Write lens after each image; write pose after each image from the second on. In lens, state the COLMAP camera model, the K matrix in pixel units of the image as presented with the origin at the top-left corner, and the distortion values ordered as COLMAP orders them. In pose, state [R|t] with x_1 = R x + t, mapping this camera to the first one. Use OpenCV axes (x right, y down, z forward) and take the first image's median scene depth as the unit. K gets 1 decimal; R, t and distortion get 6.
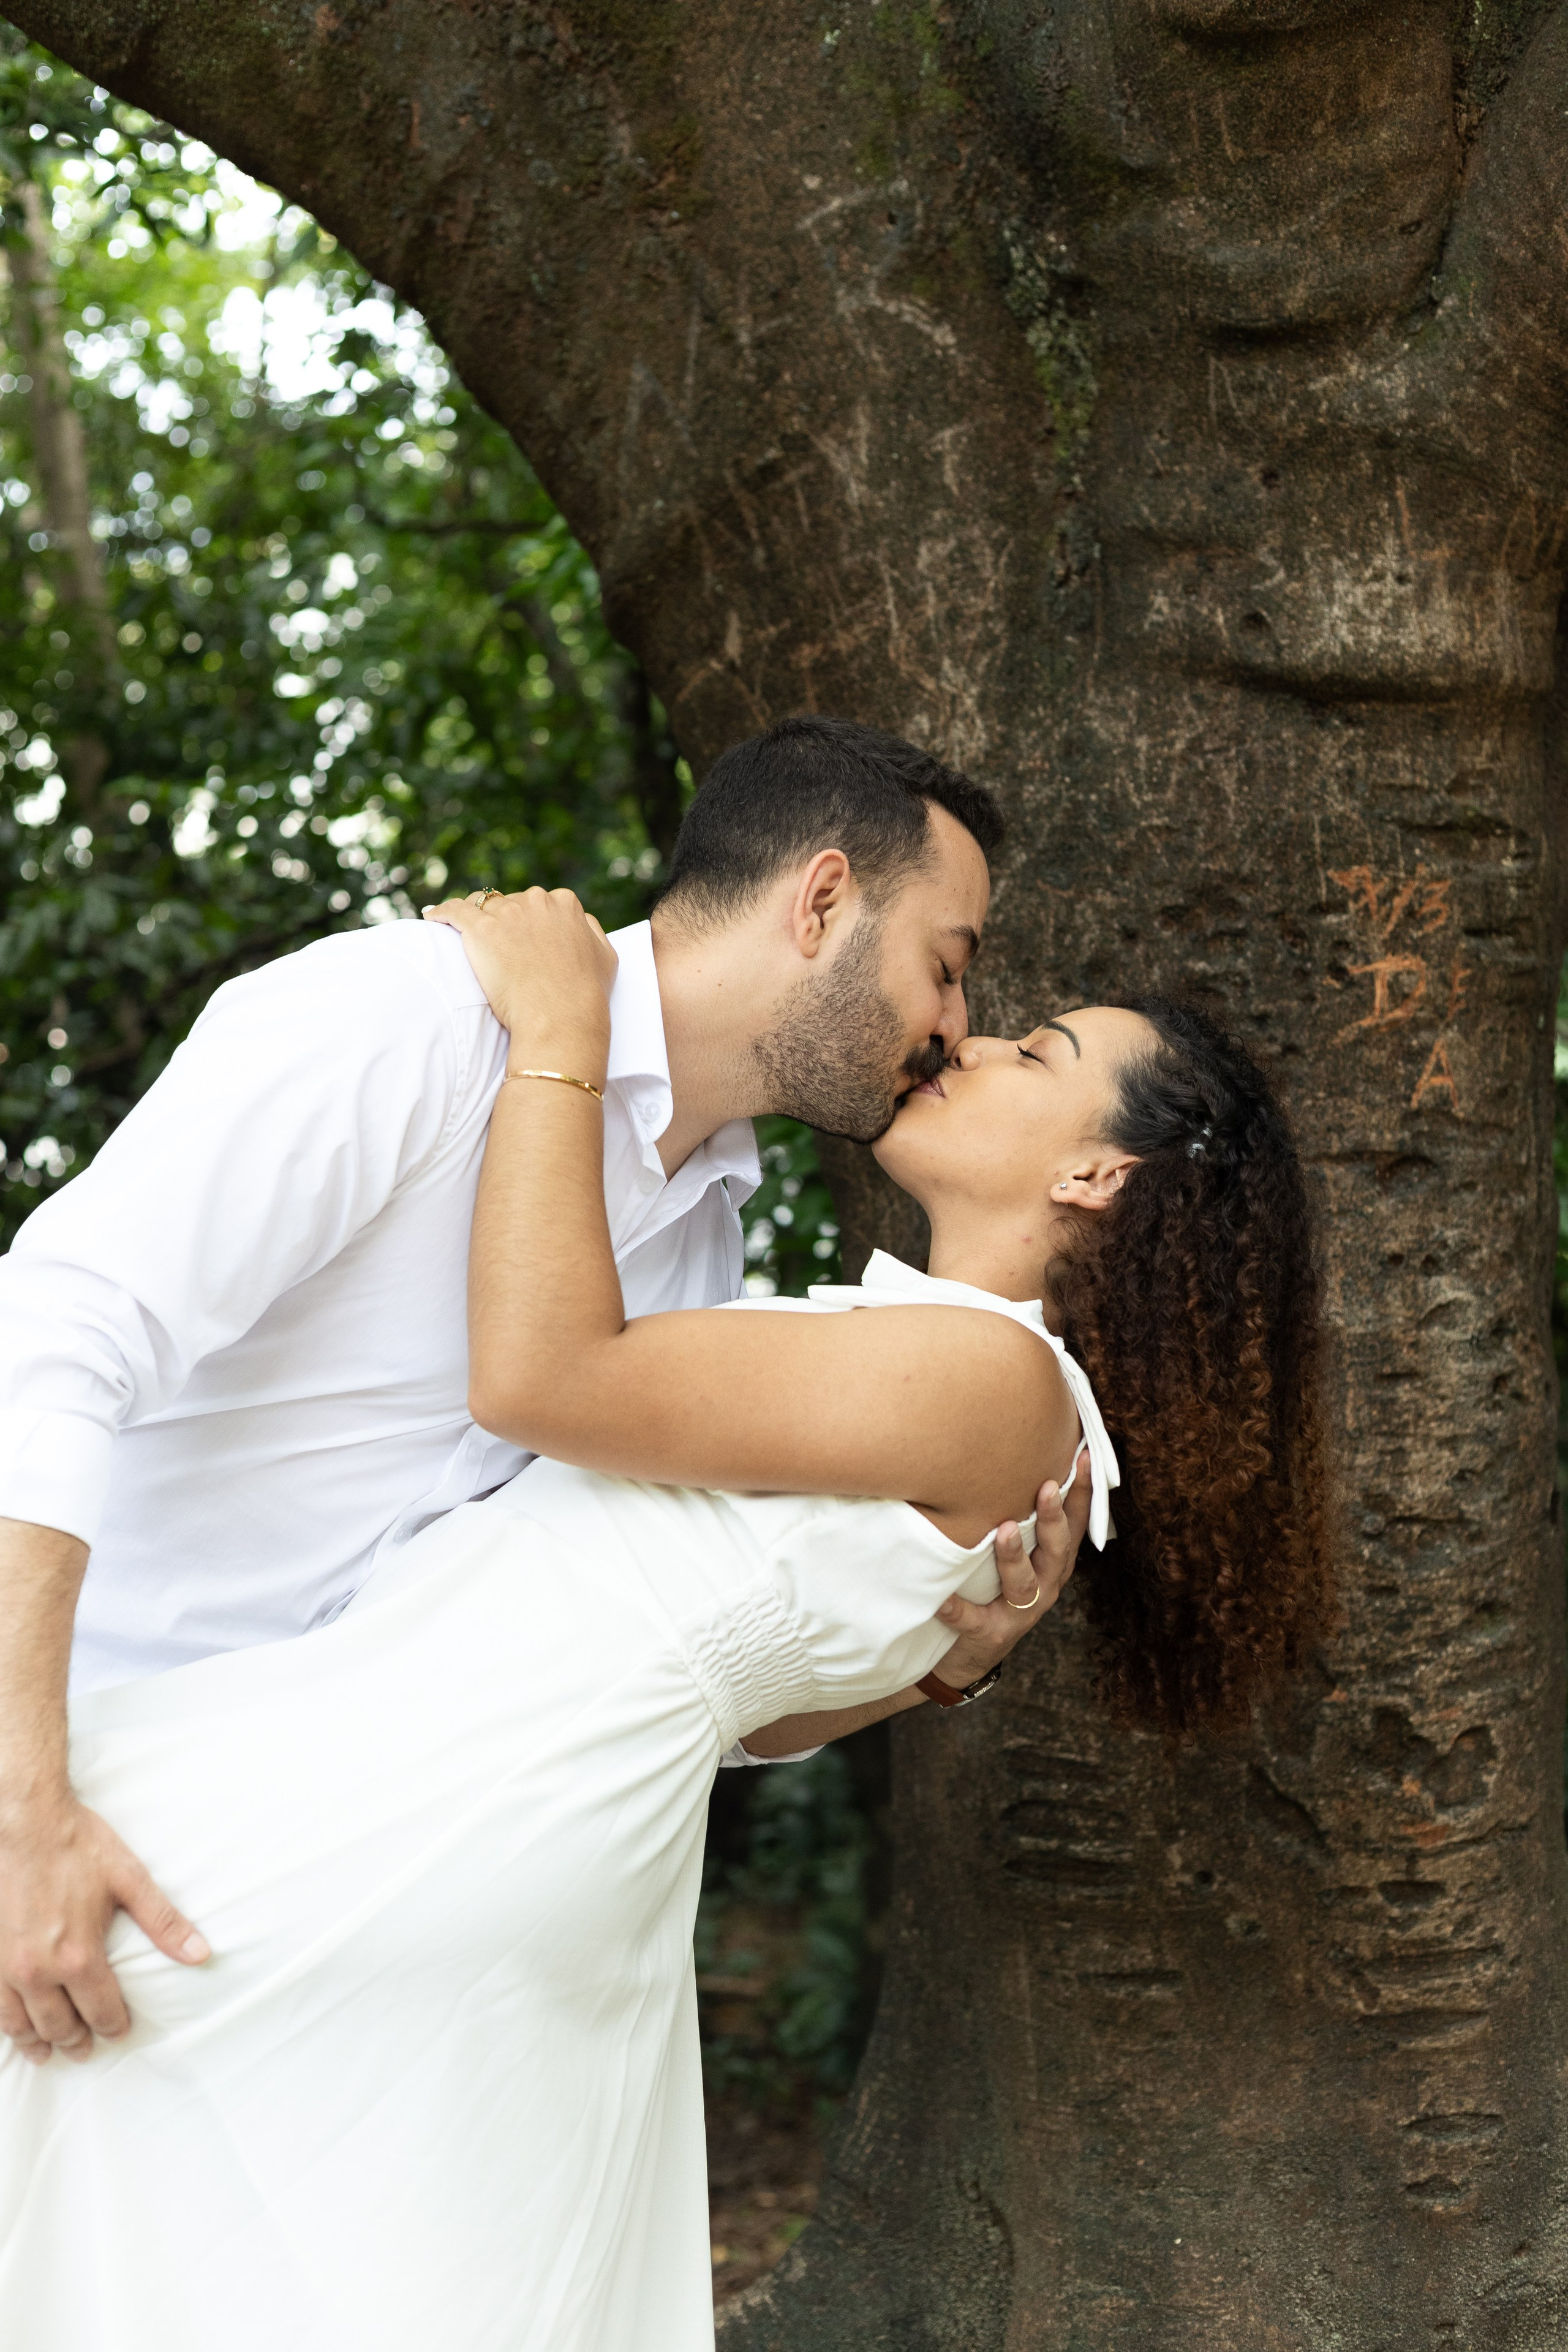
lens RADIAL K [[3482.1, 0, 784.0], [0, 3482.1, 1176.0], [0, 0, 1]] dist [-0.087883, -0.120862]
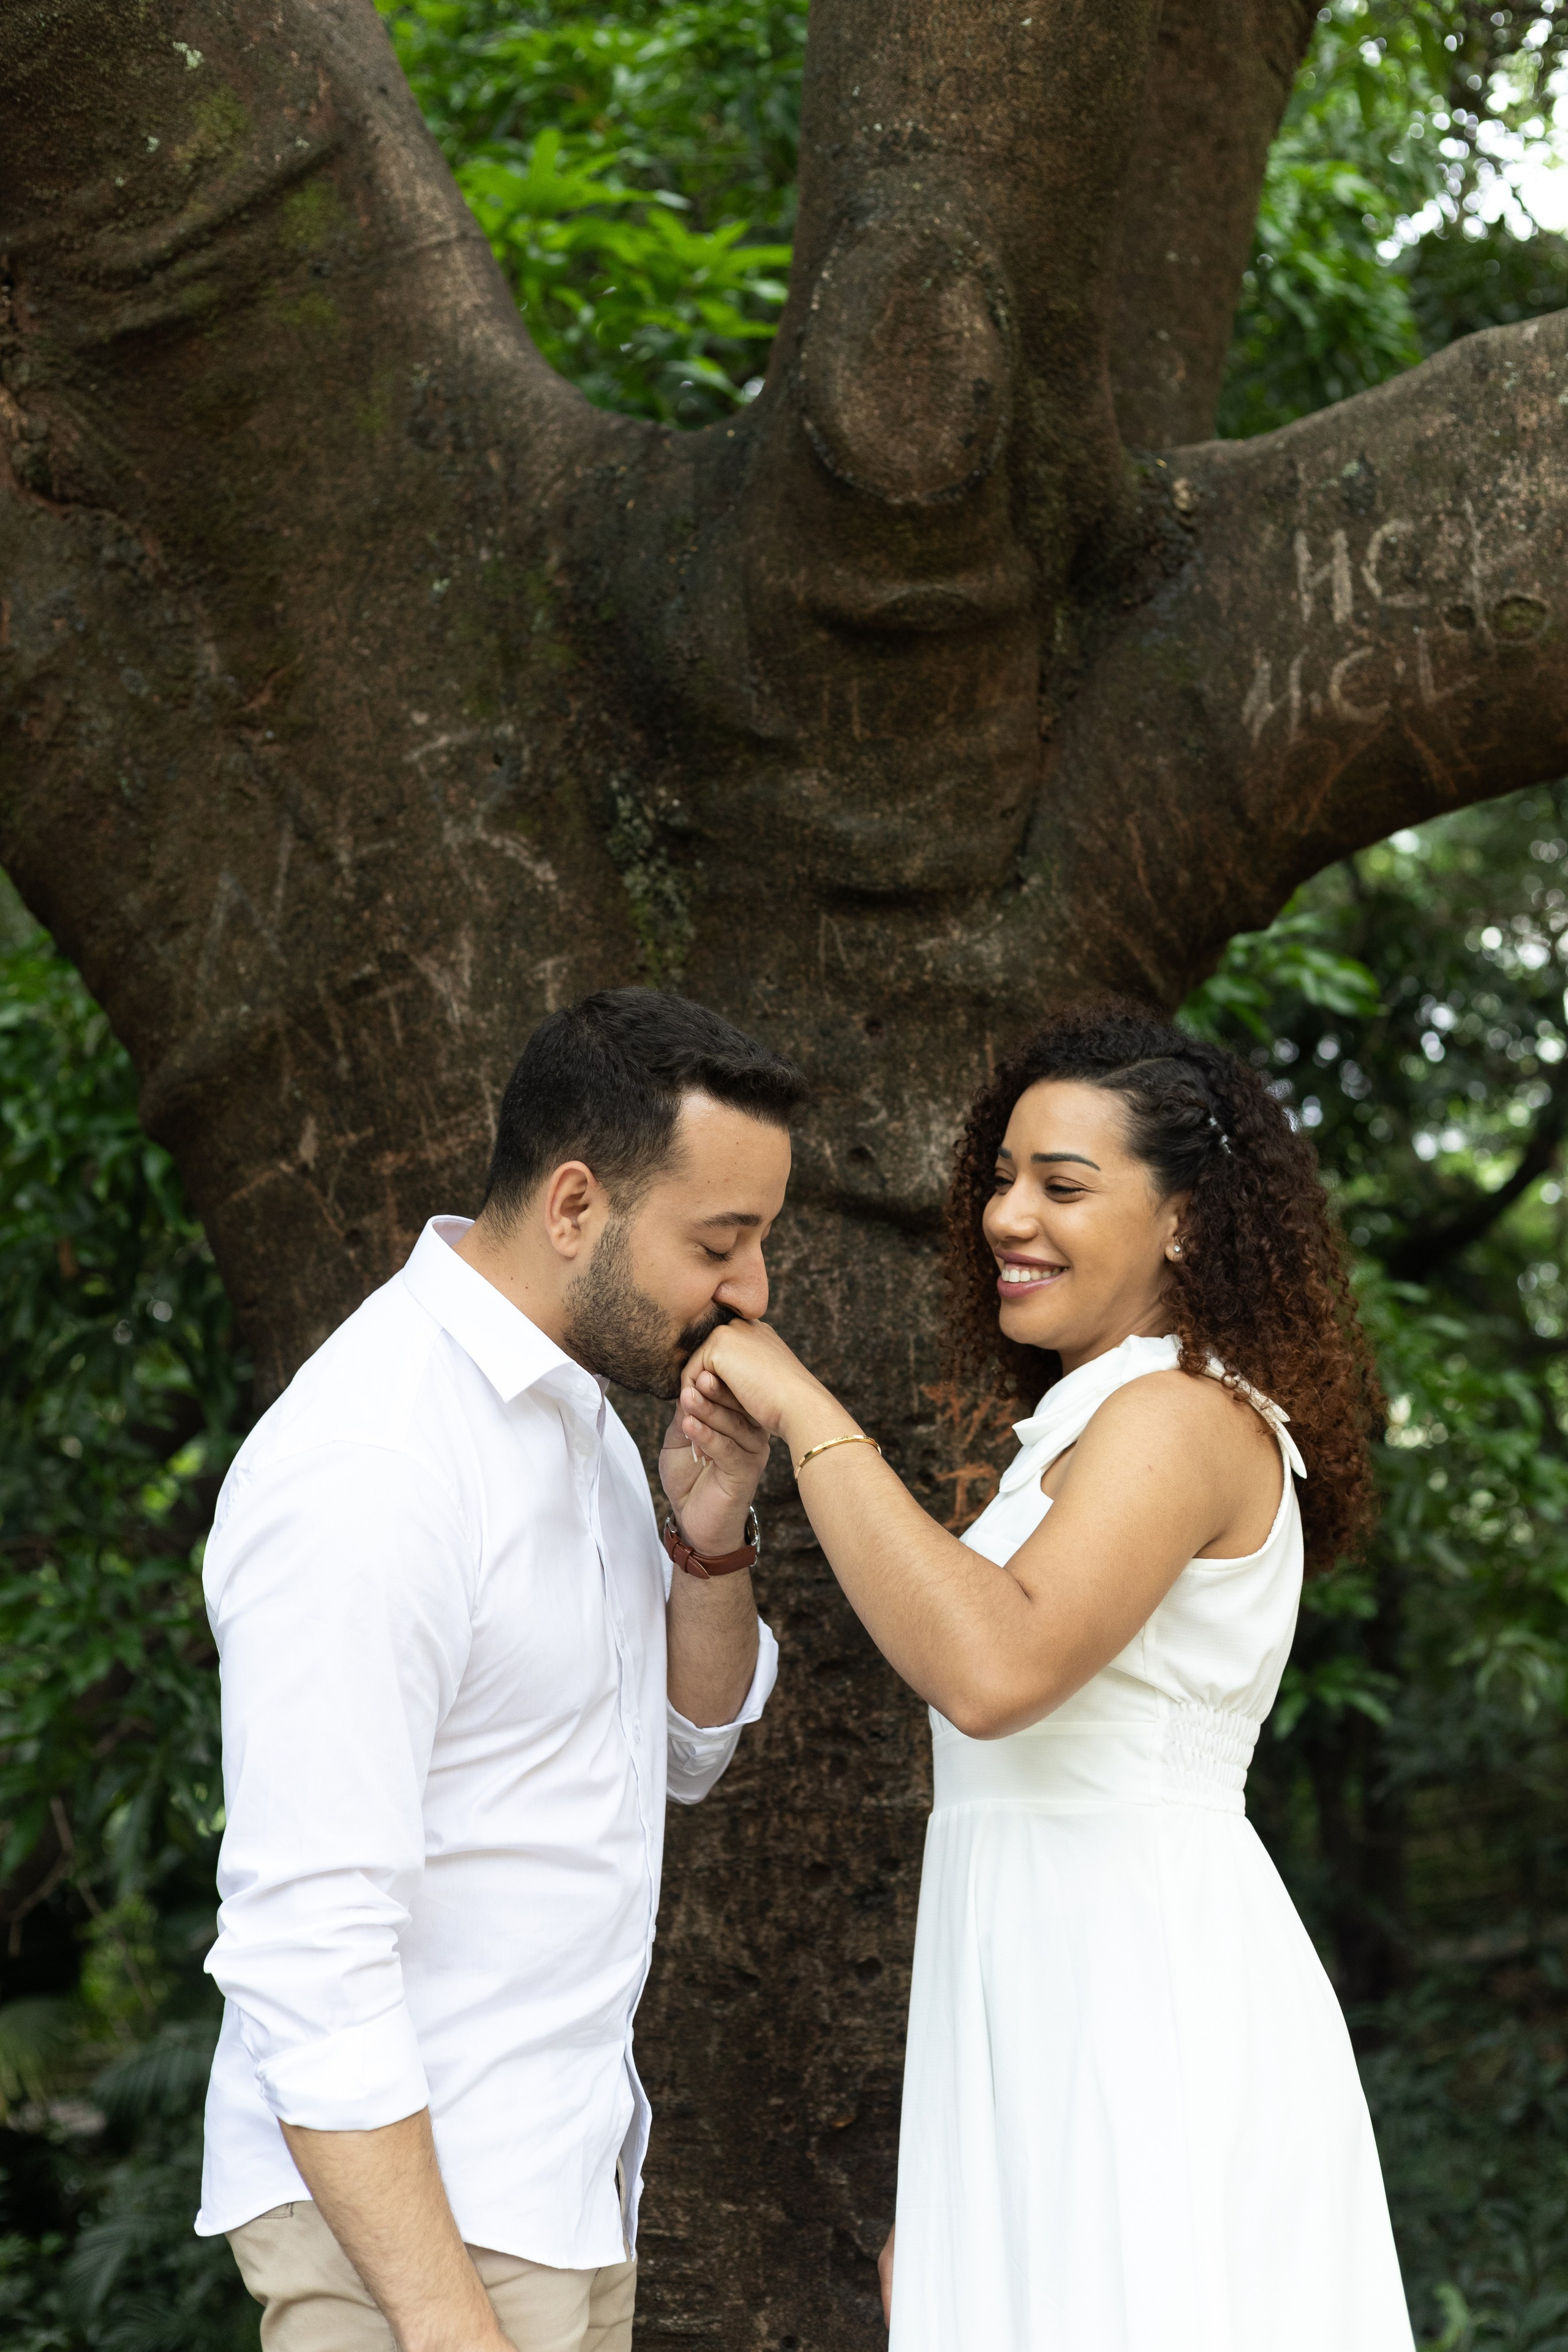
lens RADIAL K [[3482.1, 0, 784.0], [0, 3482.1, 1176.0], [0, 0, 1]] dist [-0.087883, -0.120862]
pose [[0.930607, 0.050226, 0.362556, -0.270575], [0.002575, 0.989617, -0.143704, 0.003939], [-0.366010, 0.134665, 0.920816, -0.000524]]
